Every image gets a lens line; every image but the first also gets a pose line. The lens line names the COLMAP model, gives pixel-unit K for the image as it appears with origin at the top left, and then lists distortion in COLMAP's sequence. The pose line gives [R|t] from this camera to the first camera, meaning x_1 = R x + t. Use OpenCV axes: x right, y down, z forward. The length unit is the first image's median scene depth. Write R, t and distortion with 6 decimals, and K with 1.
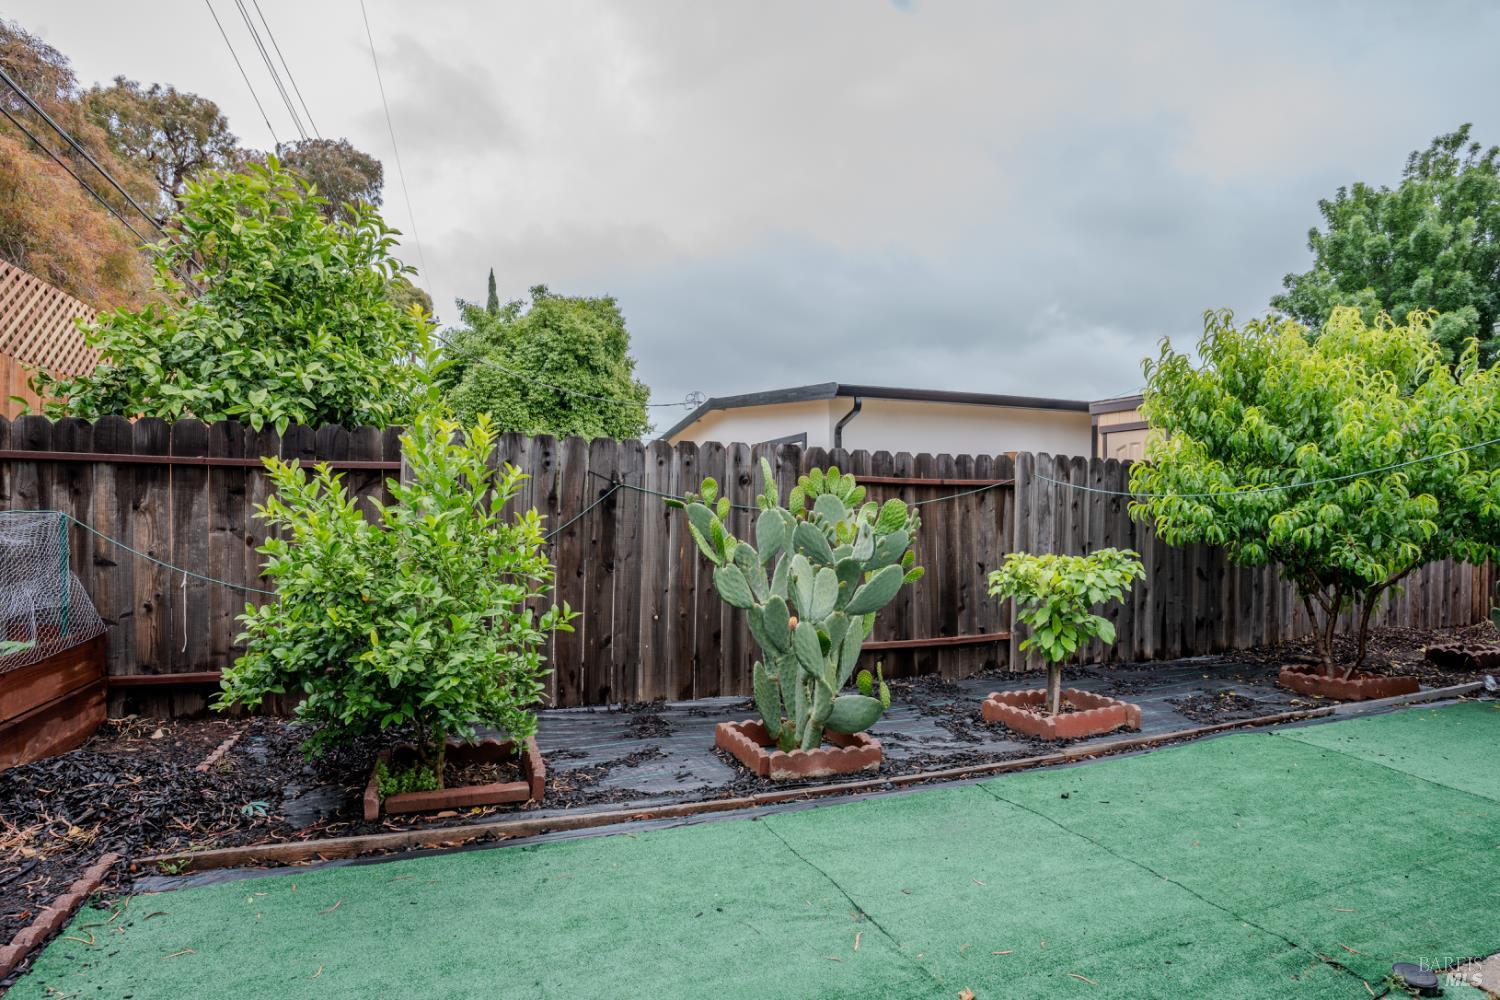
lens RADIAL K [[746.1, 0, 750.0], [0, 746.1, 500.0], [0, 0, 1]] dist [-0.068866, 0.028029]
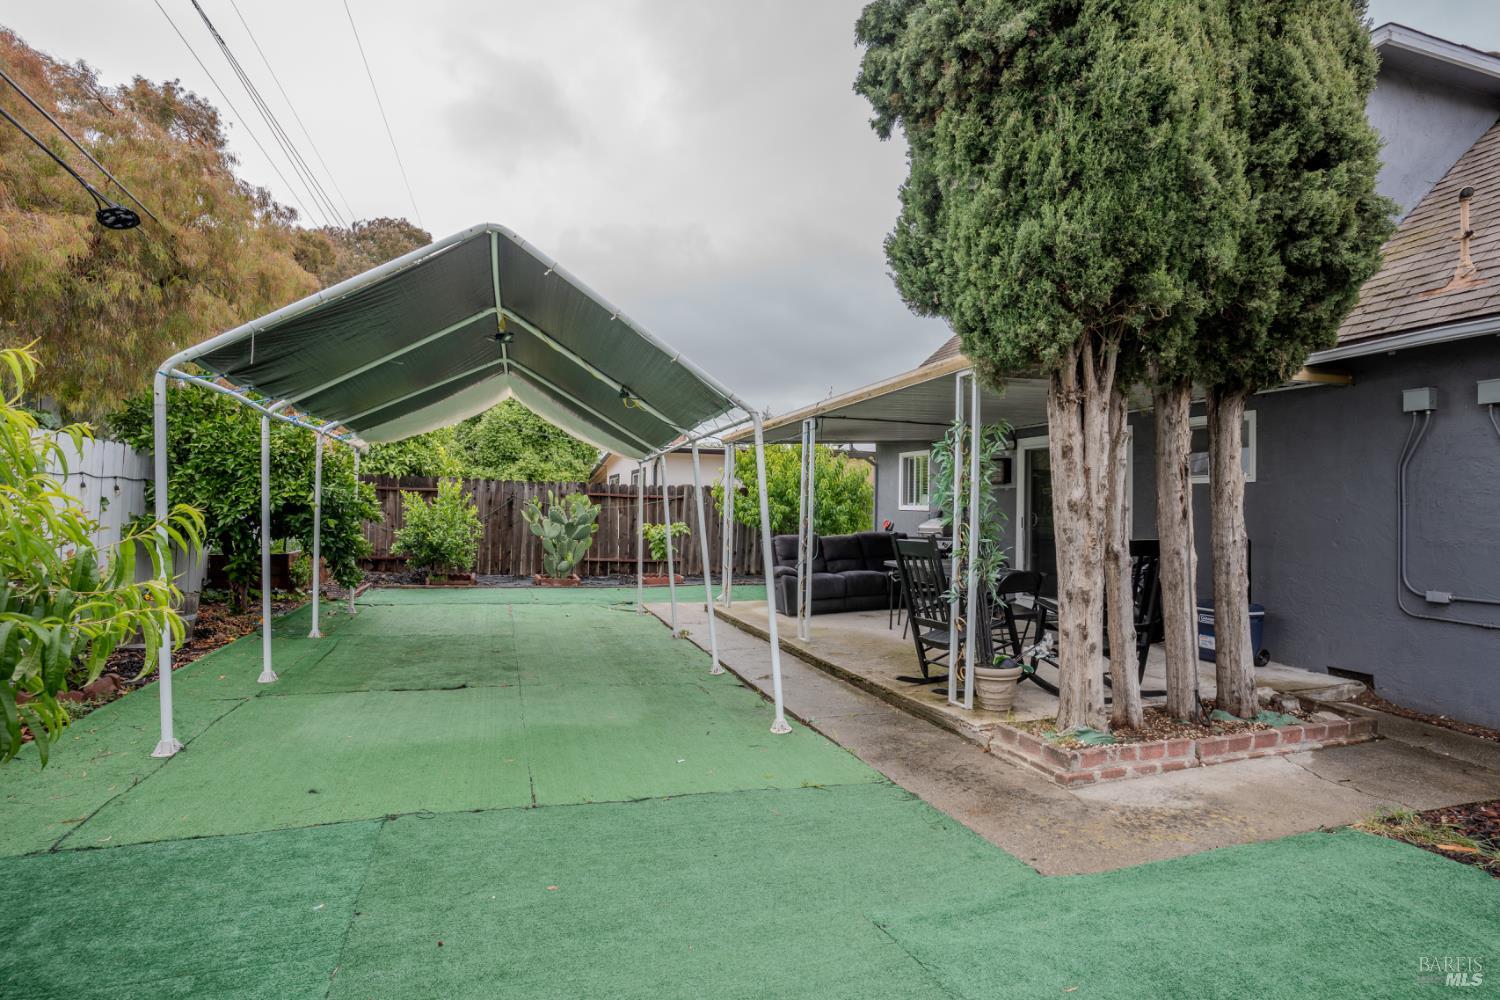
lens RADIAL K [[746.1, 0, 750.0], [0, 746.1, 500.0], [0, 0, 1]] dist [-0.068866, 0.028029]
pose [[0.998546, 0.014403, -0.051938, 0.863617], [-0.014195, 0.999890, 0.004371, -0.033579], [0.051995, -0.003627, 0.998641, -1.755845]]
